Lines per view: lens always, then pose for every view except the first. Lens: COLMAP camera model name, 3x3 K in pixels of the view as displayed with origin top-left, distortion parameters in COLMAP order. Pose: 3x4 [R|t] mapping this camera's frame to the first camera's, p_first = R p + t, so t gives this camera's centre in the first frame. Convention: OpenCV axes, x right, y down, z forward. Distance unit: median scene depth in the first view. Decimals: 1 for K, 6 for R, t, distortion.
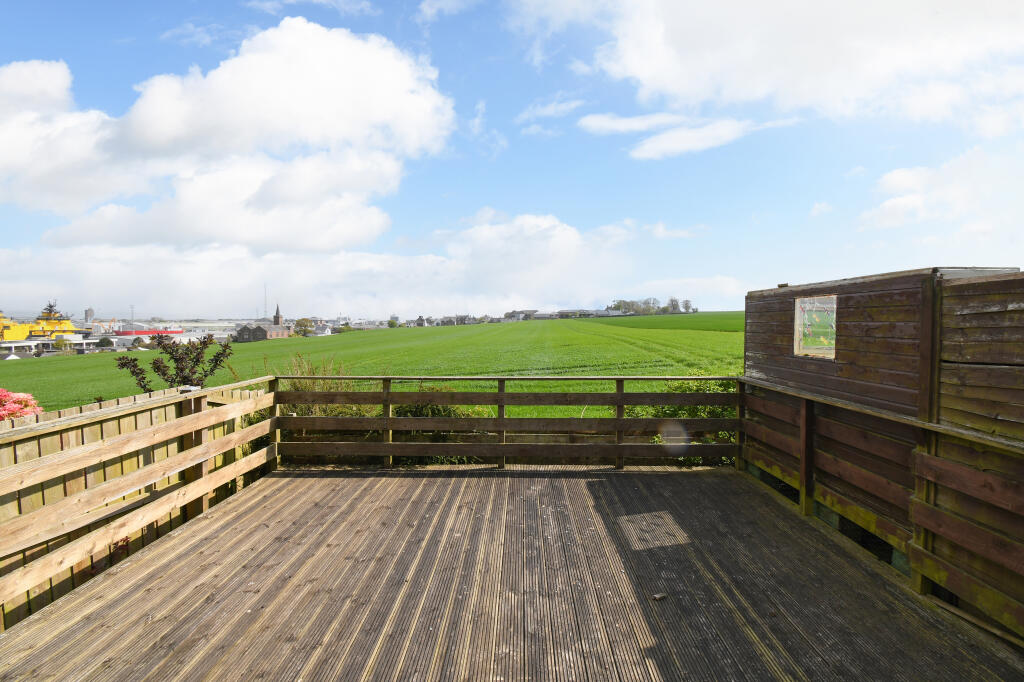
lens RADIAL K [[447.3, 0, 514.3], [0, 447.3, 334.4], [0, 0, 1]] dist [0.011901, -0.019847]
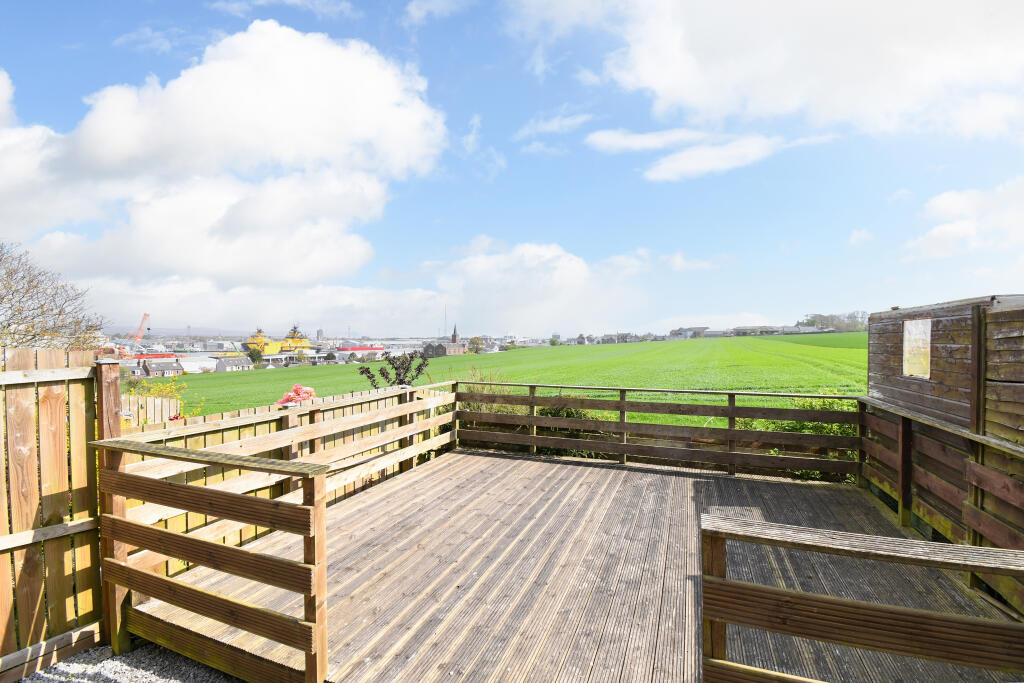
lens RADIAL K [[447.3, 0, 514.3], [0, 447.3, 334.9], [0, 0, 1]] dist [0.011901, -0.019847]
pose [[0.938184, -0.003511, -0.346119, 0.132203], [-0.010184, 0.999236, -0.037742, 0.000445], [0.345987, 0.038934, 0.937431, -0.276804]]
